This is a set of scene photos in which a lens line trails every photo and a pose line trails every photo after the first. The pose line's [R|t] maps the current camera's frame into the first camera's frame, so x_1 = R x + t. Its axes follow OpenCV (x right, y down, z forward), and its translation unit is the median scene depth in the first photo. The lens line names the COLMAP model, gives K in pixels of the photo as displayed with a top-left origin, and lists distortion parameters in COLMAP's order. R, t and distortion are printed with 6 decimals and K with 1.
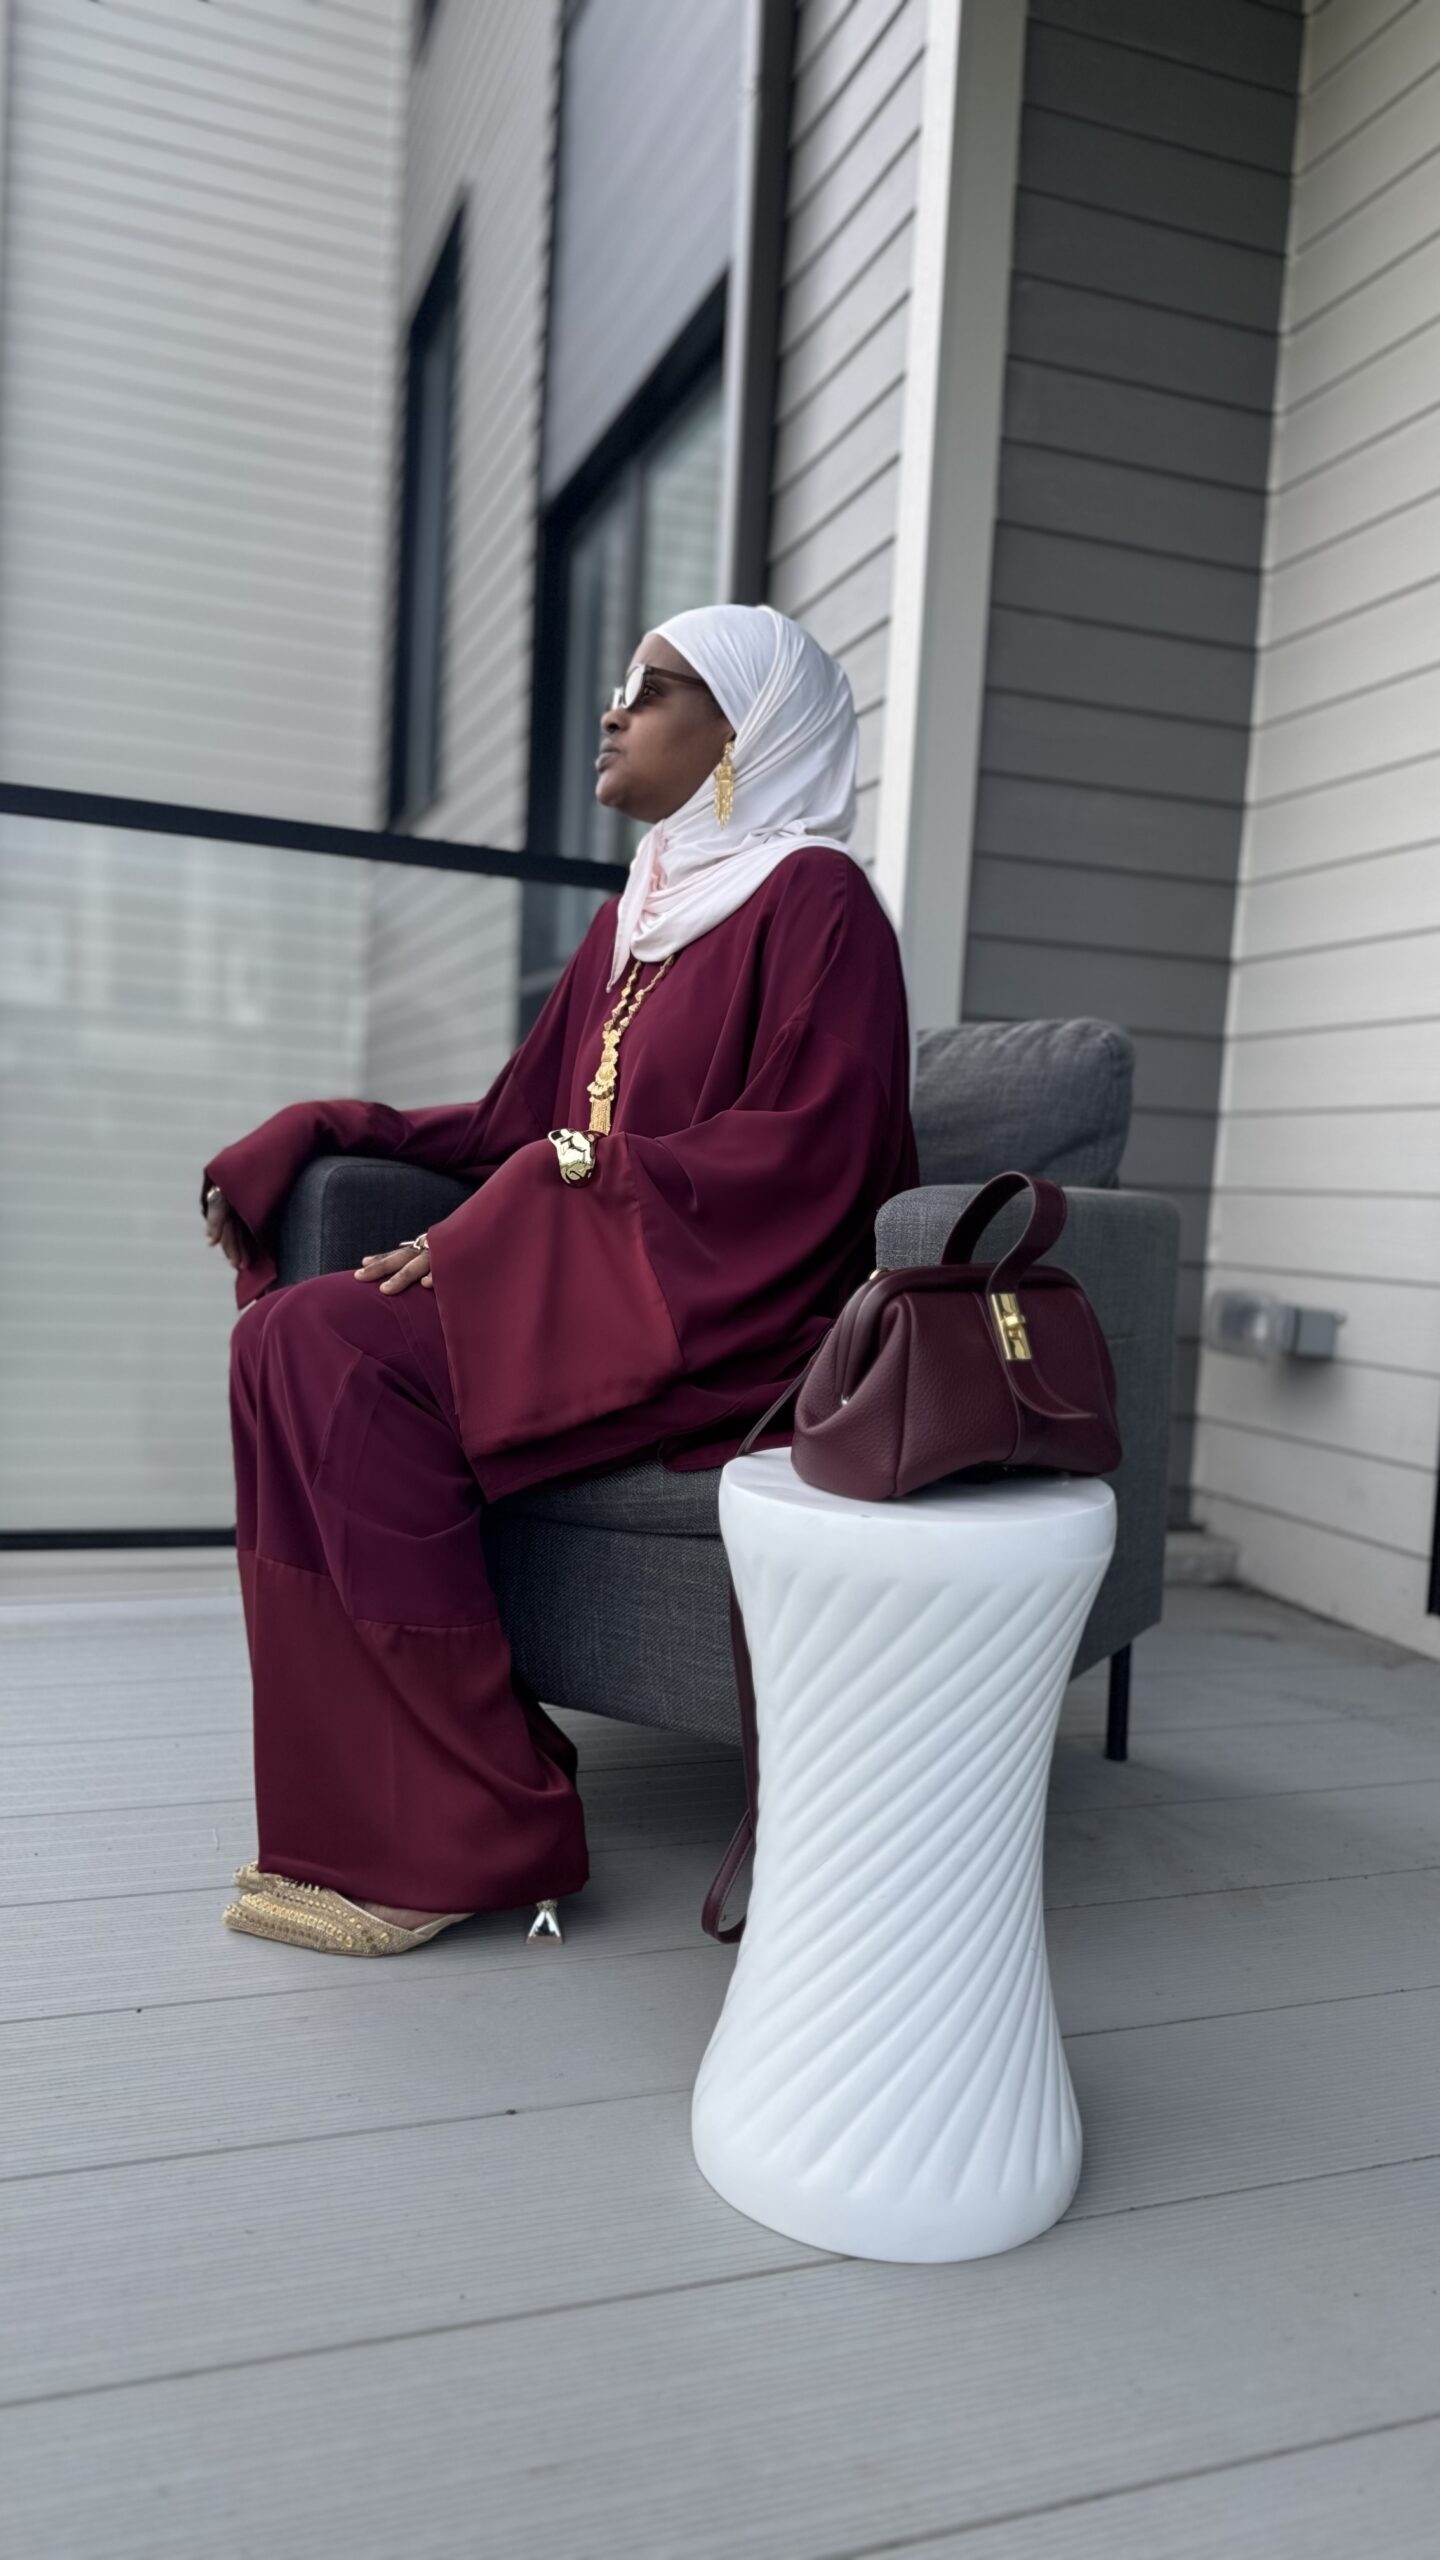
lens RADIAL K [[1783.6, 0, 731.0], [0, 1783.6, 1283.4], [0, 0, 1]] dist [0.022811, -0.029037]
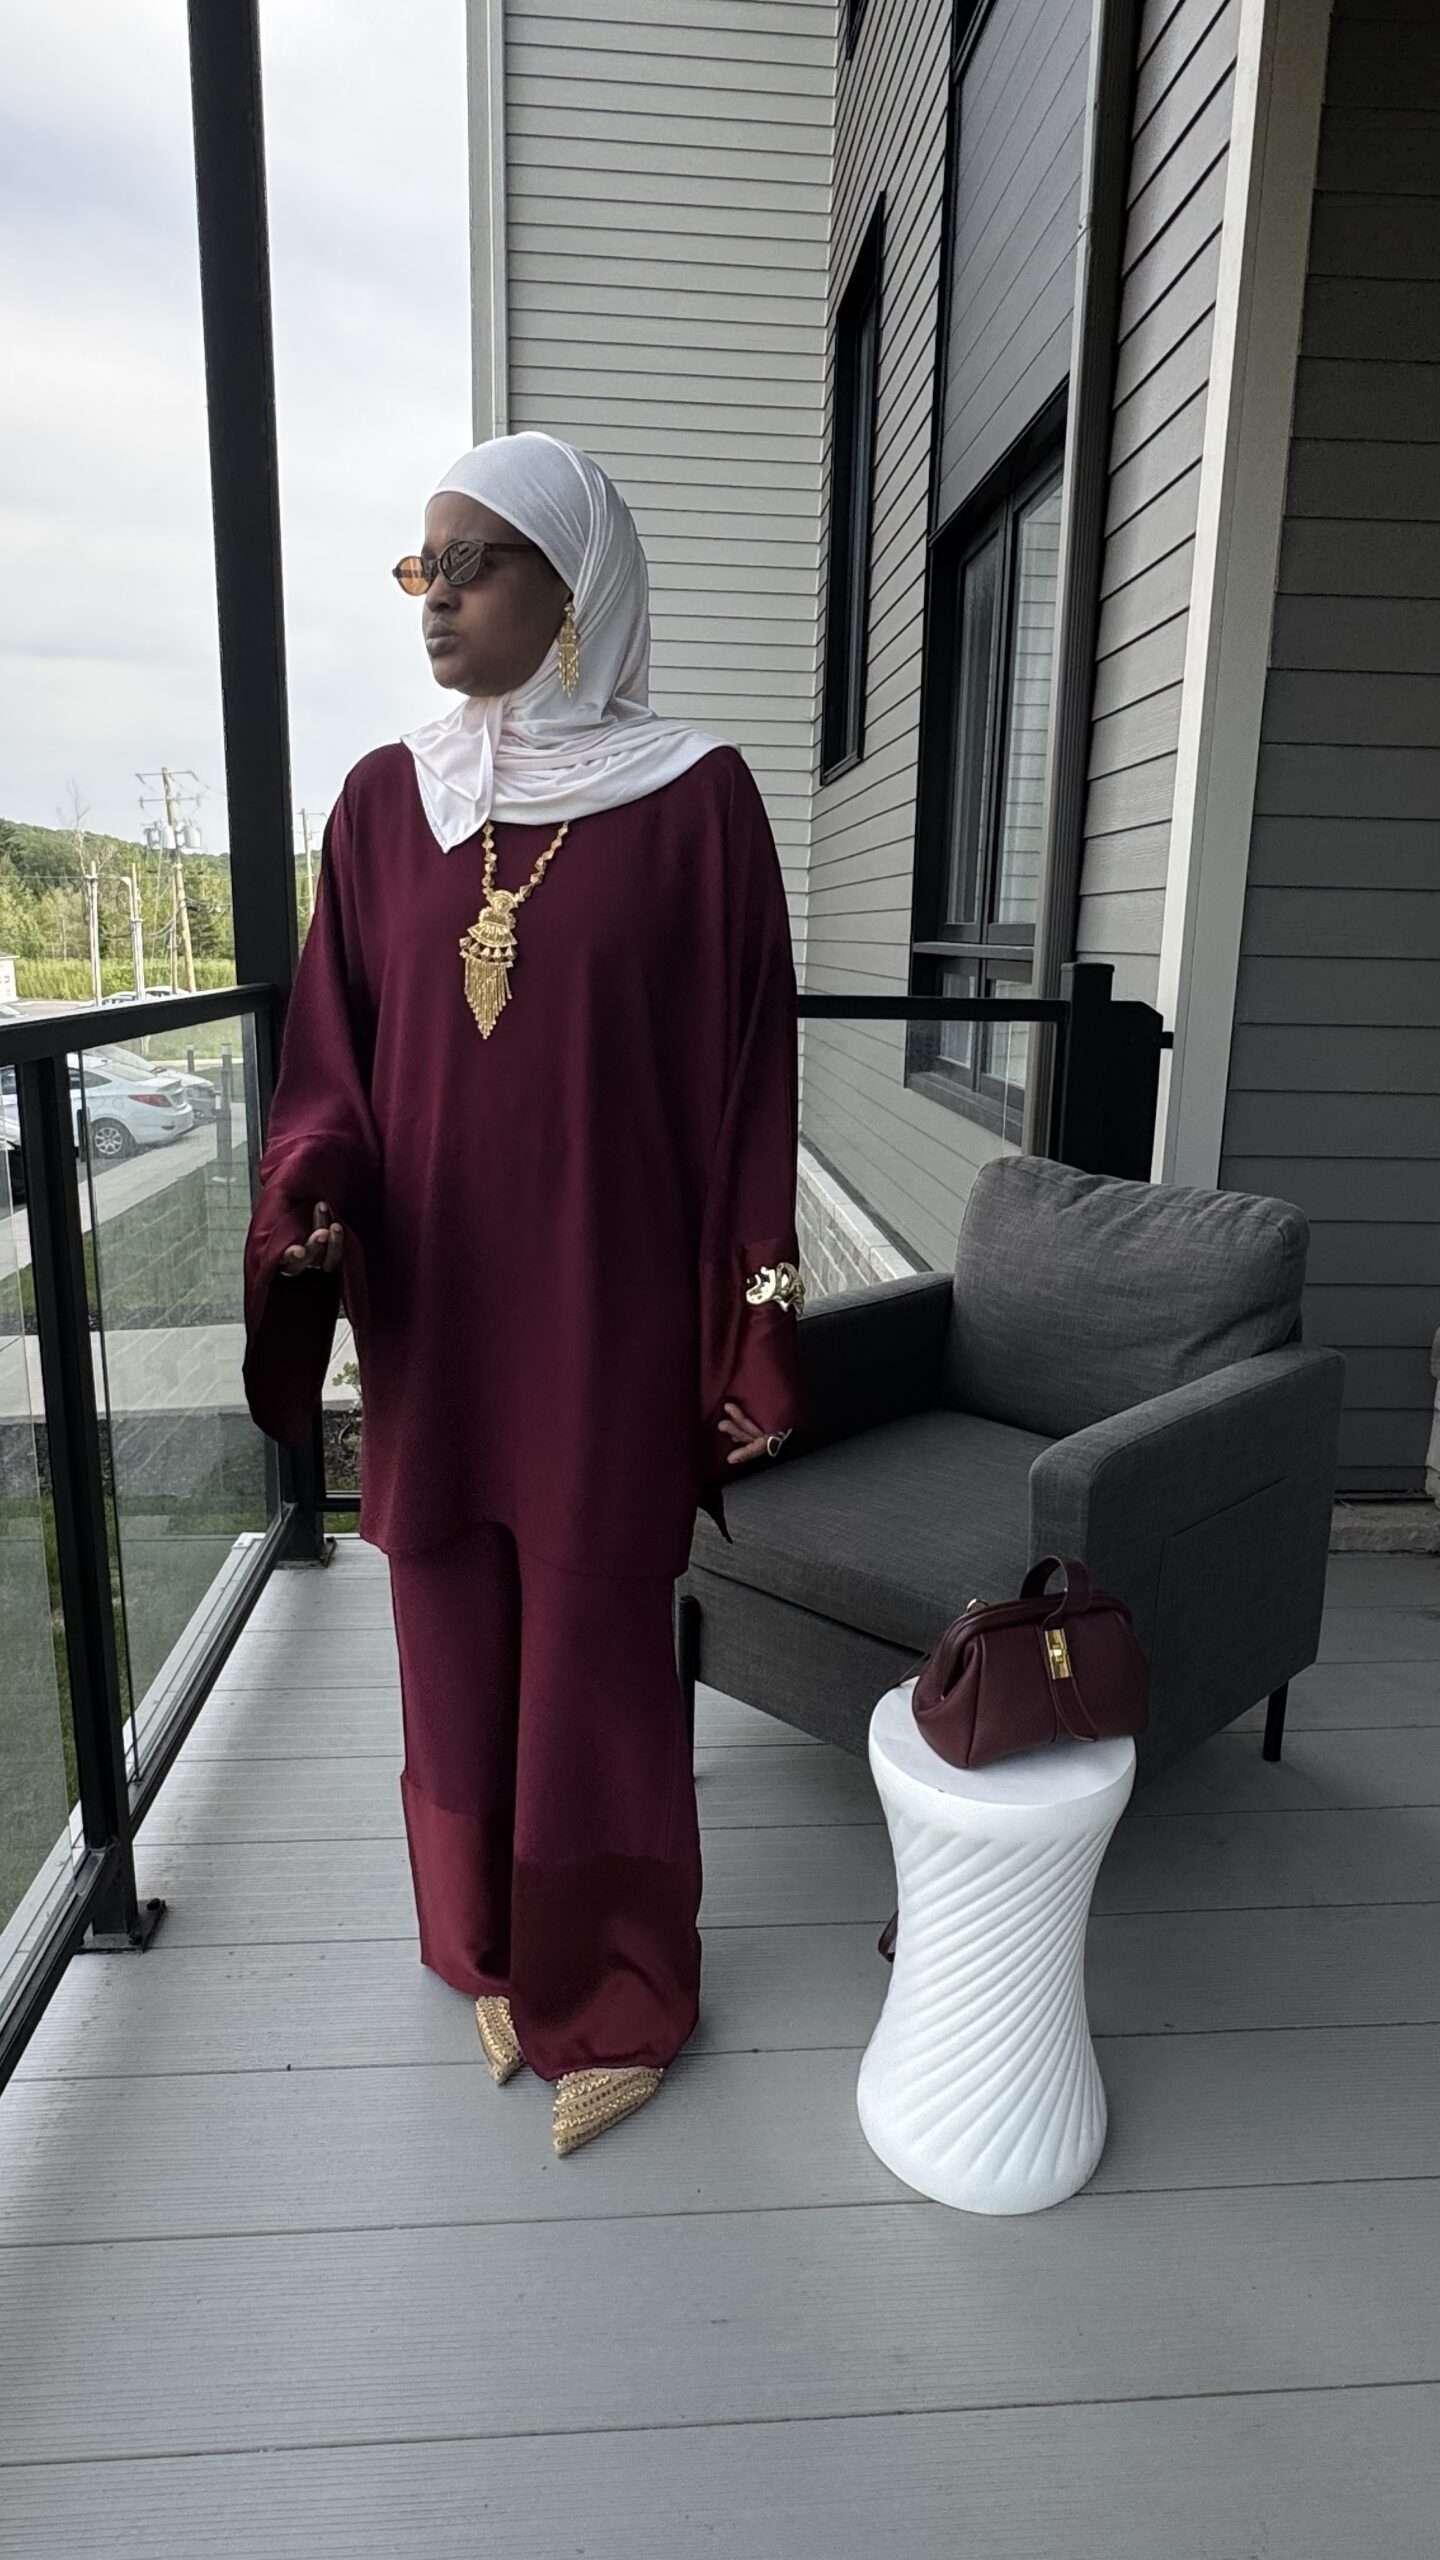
lens RADIAL K [[1500.8, 0, 714.5], [0, 1500.8, 1300.9], [0, 0, 1]] dist [-0.024916, 0.006657]
pose [[0.958601, 0.026472, -0.283520, 0.147655], [0.019699, 0.987119, 0.158770, -0.303062], [0.284071, -0.157782, 0.945732, -0.134630]]
